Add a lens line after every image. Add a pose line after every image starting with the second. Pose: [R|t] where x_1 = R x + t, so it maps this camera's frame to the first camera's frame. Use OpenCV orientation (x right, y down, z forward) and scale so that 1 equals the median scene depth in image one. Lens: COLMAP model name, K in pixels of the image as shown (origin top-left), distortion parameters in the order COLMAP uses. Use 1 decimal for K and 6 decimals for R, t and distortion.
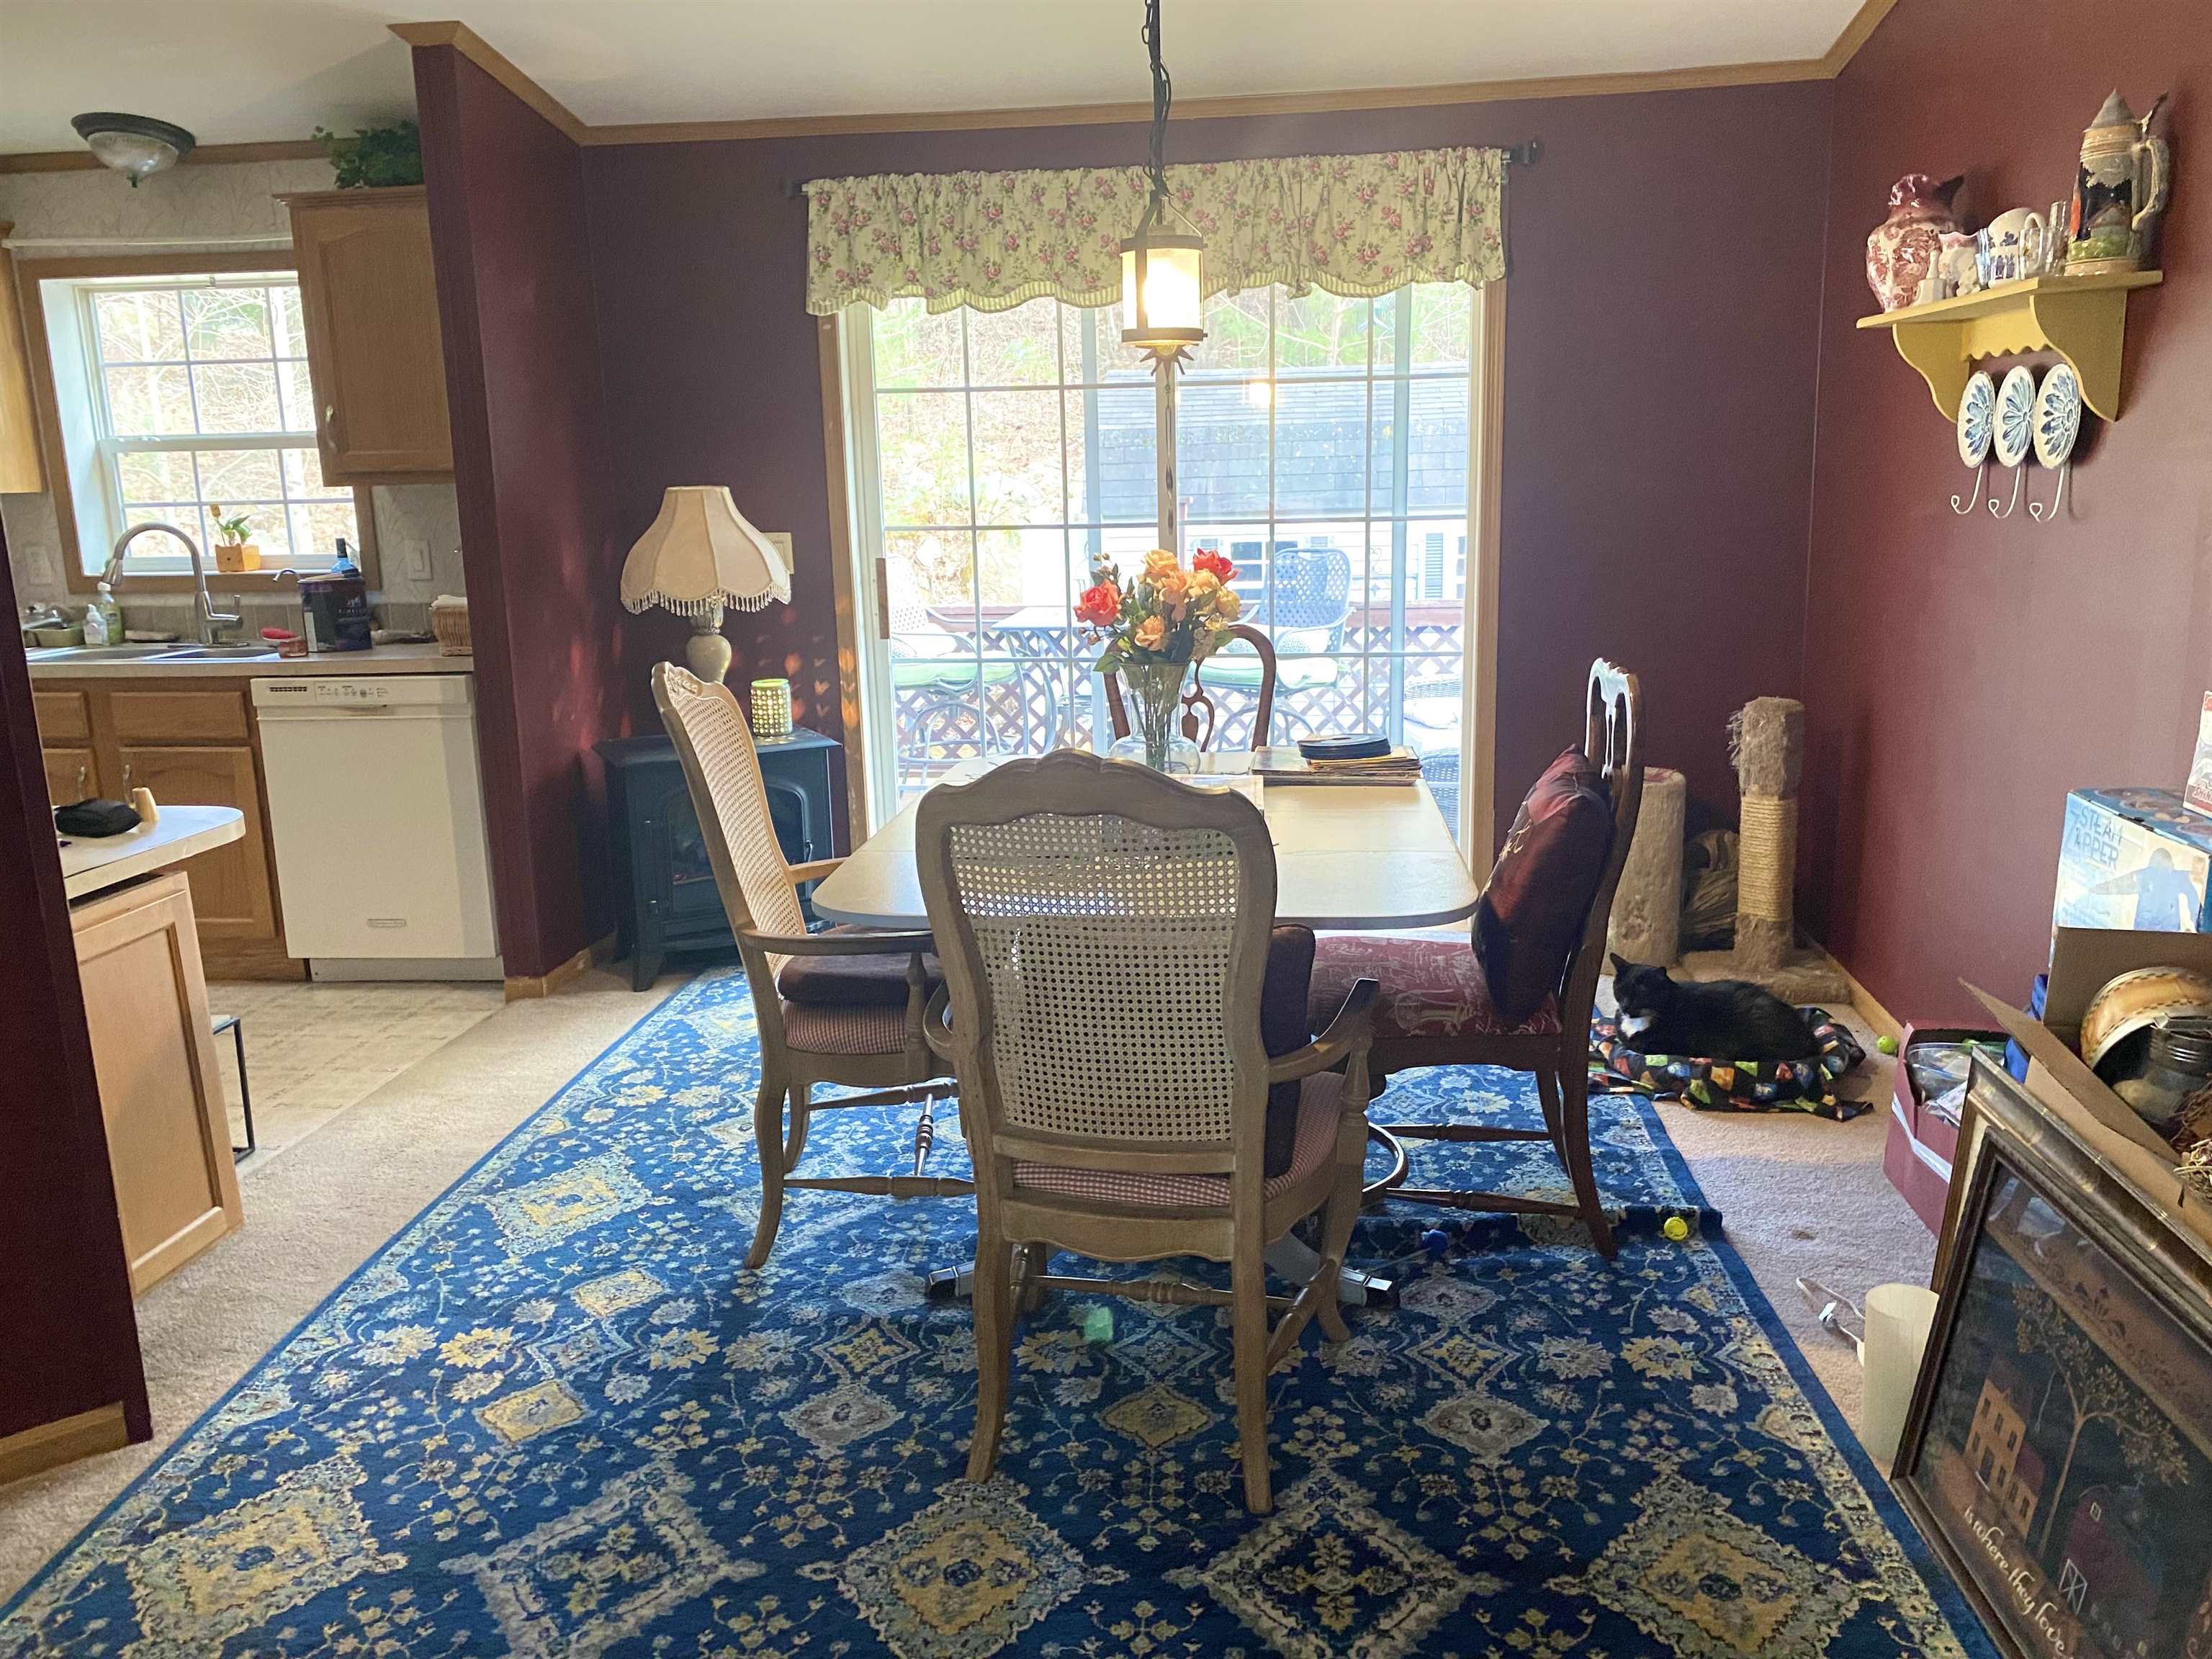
lens RADIAL K [[1678.5, 0, 1093.5], [0, 1678.5, 826.1], [0, 0, 1]] dist [0.037309, -0.004498]
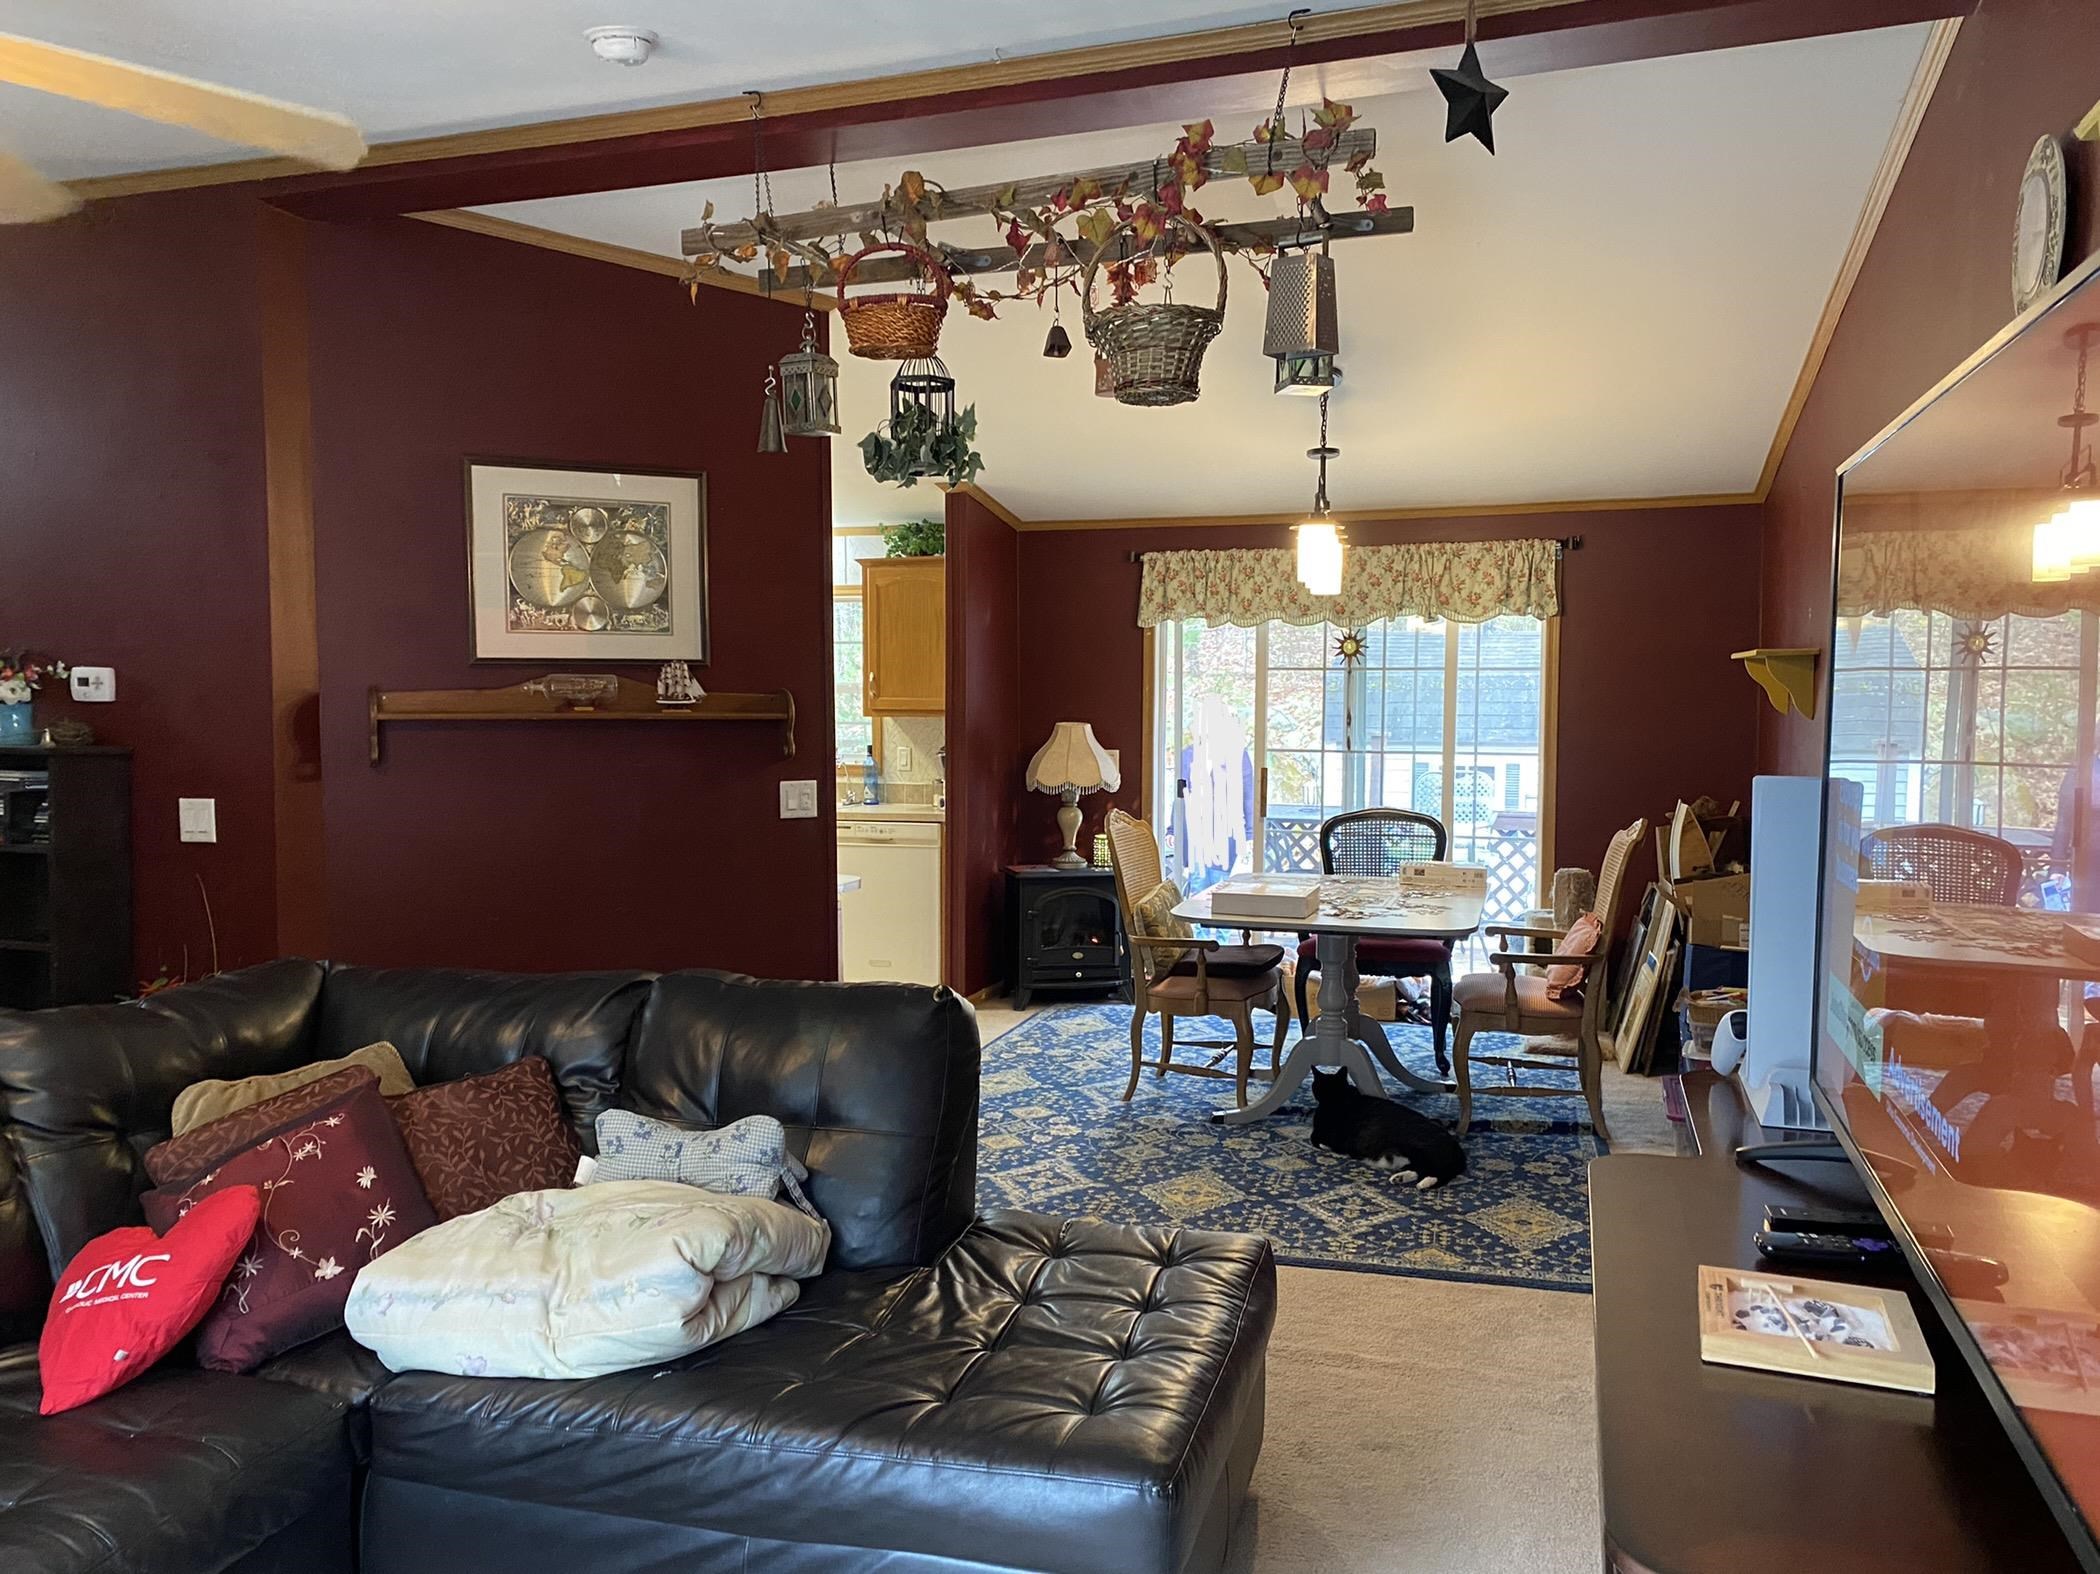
lens RADIAL K [[1593.5, 0, 1038.1], [0, 1593.5, 783.8], [0, 0, 1]] dist [0.037309, -0.004498]
pose [[0.979631, 0.037947, -0.197186, 0.063859], [-0.067166, 0.987343, -0.143677, 0.106772], [0.189238, 0.153995, 0.969781, -0.635187]]
